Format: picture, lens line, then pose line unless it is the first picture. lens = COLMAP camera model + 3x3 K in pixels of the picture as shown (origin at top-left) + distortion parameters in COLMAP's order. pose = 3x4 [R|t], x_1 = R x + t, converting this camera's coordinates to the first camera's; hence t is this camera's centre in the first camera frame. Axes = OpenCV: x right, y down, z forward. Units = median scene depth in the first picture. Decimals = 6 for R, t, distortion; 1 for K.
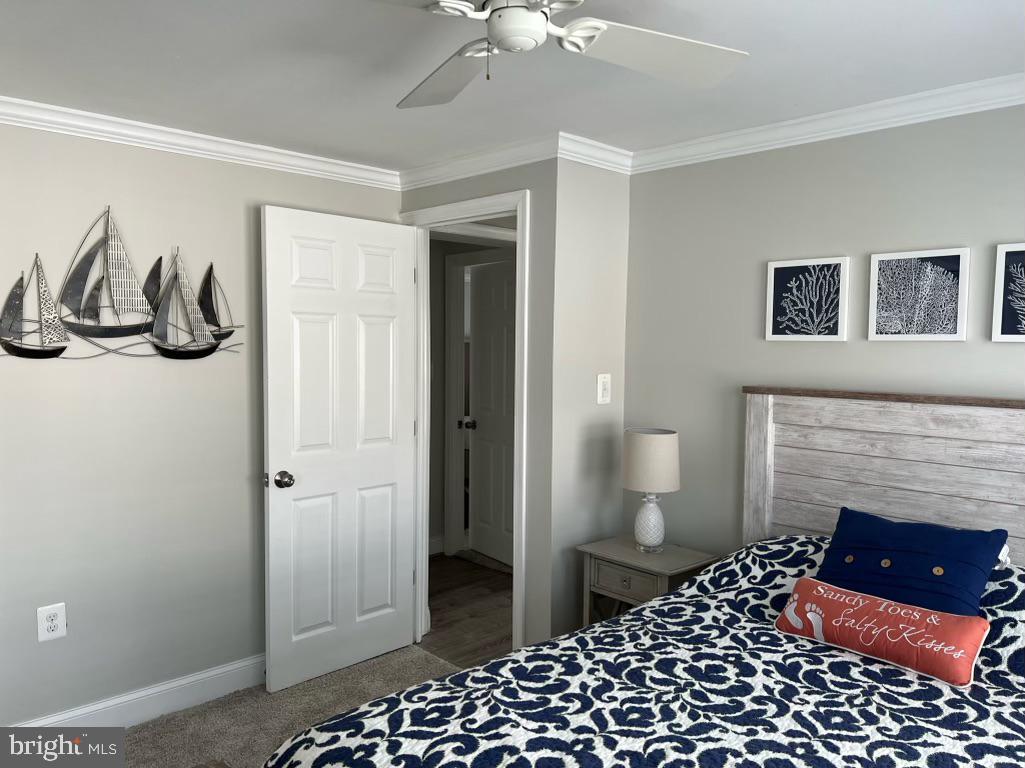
lens RADIAL K [[765.9, 0, 514.2], [0, 765.9, 405.3], [0, 0, 1]] dist [0.055758, -0.068869]
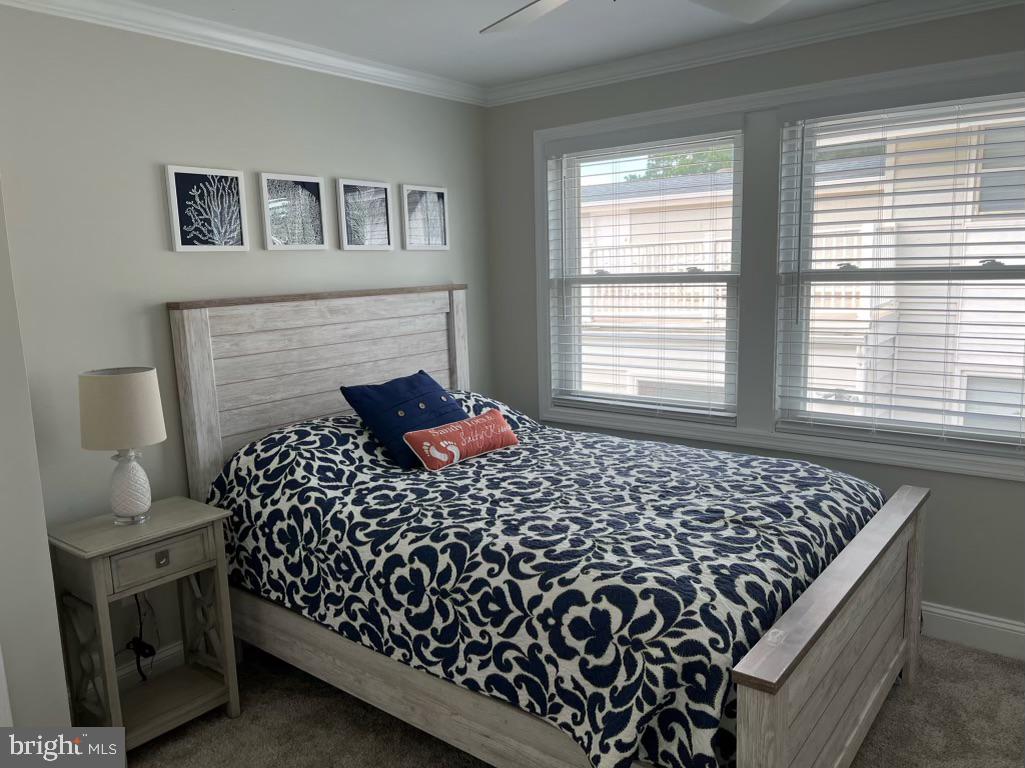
lens RADIAL K [[765.9, 0, 517.2], [0, 765.9, 389.5], [0, 0, 1]] dist [0.055758, -0.068869]
pose [[-0.132804, -0.170257, 0.976410, -0.710964], [0.116141, 0.975676, 0.185926, -0.050722], [-0.984314, 0.138093, -0.109800, 0.771116]]
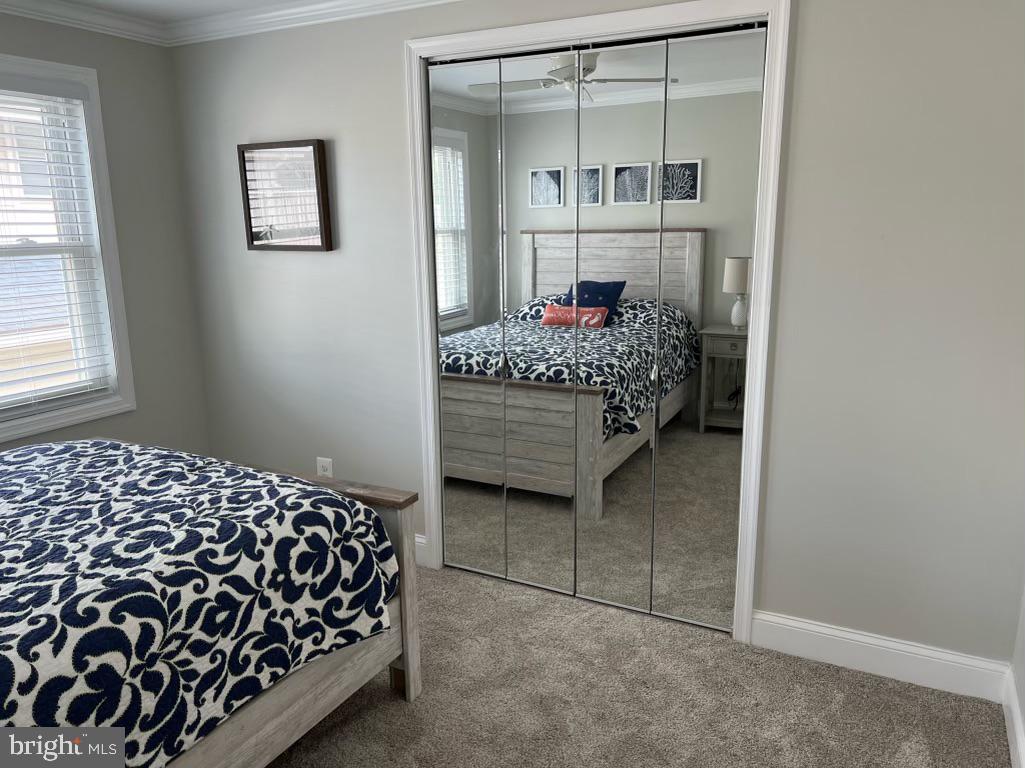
lens RADIAL K [[765.9, 0, 507.9], [0, 765.9, 378.7], [0, 0, 1]] dist [0.055758, -0.068869]
pose [[-0.953283, 0.062245, -0.295596, -0.095065], [-0.026142, 0.957870, 0.286009, -0.102962], [0.300945, 0.280375, -0.911494, 1.344119]]
